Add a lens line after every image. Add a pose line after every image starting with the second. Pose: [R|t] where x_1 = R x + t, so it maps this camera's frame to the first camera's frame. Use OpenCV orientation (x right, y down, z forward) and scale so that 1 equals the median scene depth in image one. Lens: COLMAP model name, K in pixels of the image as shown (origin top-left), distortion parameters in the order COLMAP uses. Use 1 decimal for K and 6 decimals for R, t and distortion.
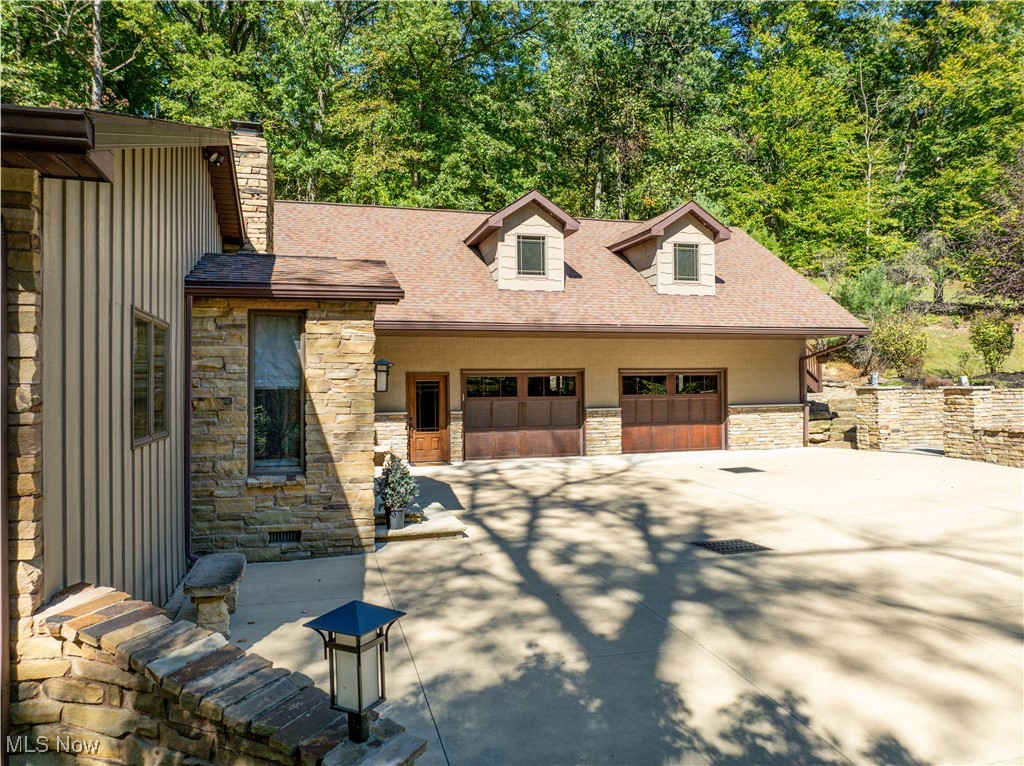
lens RADIAL K [[714.9, 0, 503.6], [0, 714.9, 381.4], [0, 0, 1]] dist [-0.023713, 0.001144]
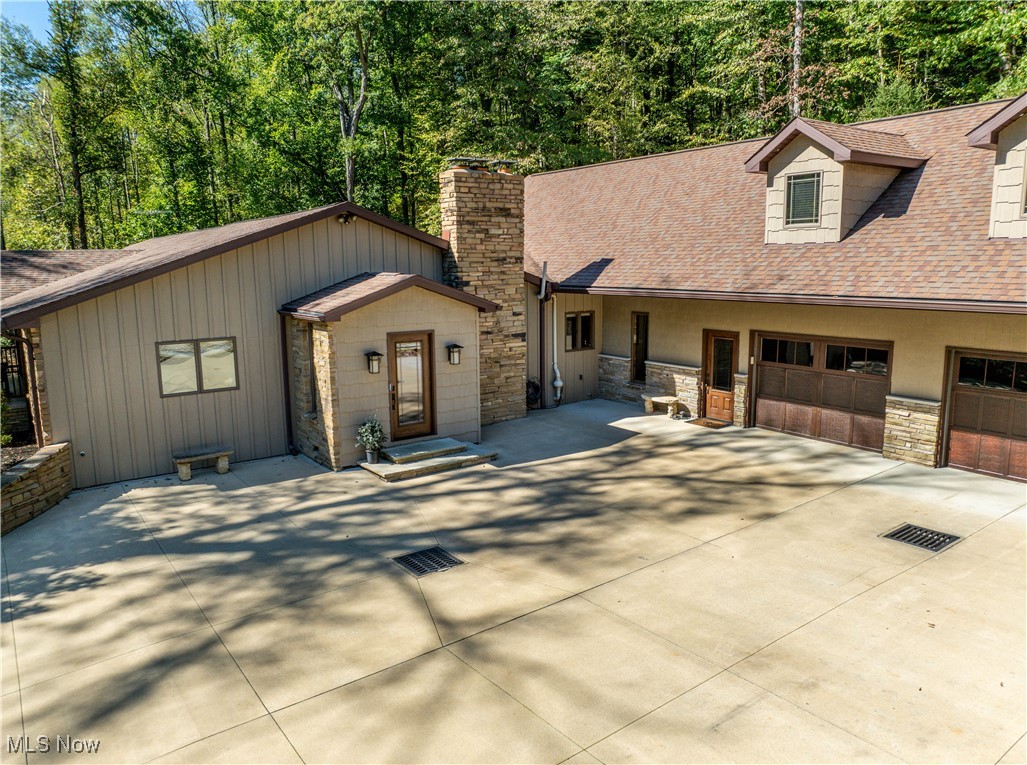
lens RADIAL K [[717.0, 0, 522.3], [0, 717.0, 388.3], [0, 0, 1]] dist [-0.023713, 0.001144]
pose [[0.354899, 0.171298, -0.919078, 0.707544], [0.017850, 0.981650, 0.189853, -0.125451], [0.934734, -0.083784, 0.345329, 0.407157]]
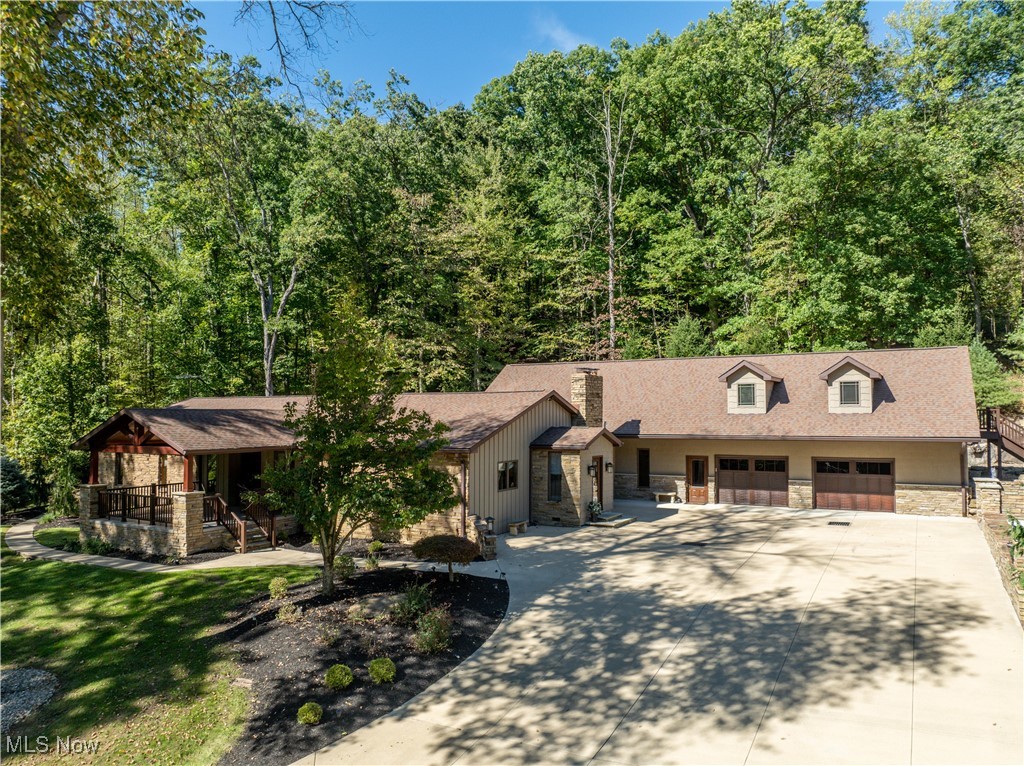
lens RADIAL K [[714.9, 0, 512.8], [0, 714.9, 389.2], [0, 0, 1]] dist [-0.023713, 0.001144]
pose [[0.705463, -0.016576, -0.708553, 0.916437], [0.001652, 0.999762, -0.021743, -0.151905], [0.708744, 0.014168, 0.705323, -0.719030]]
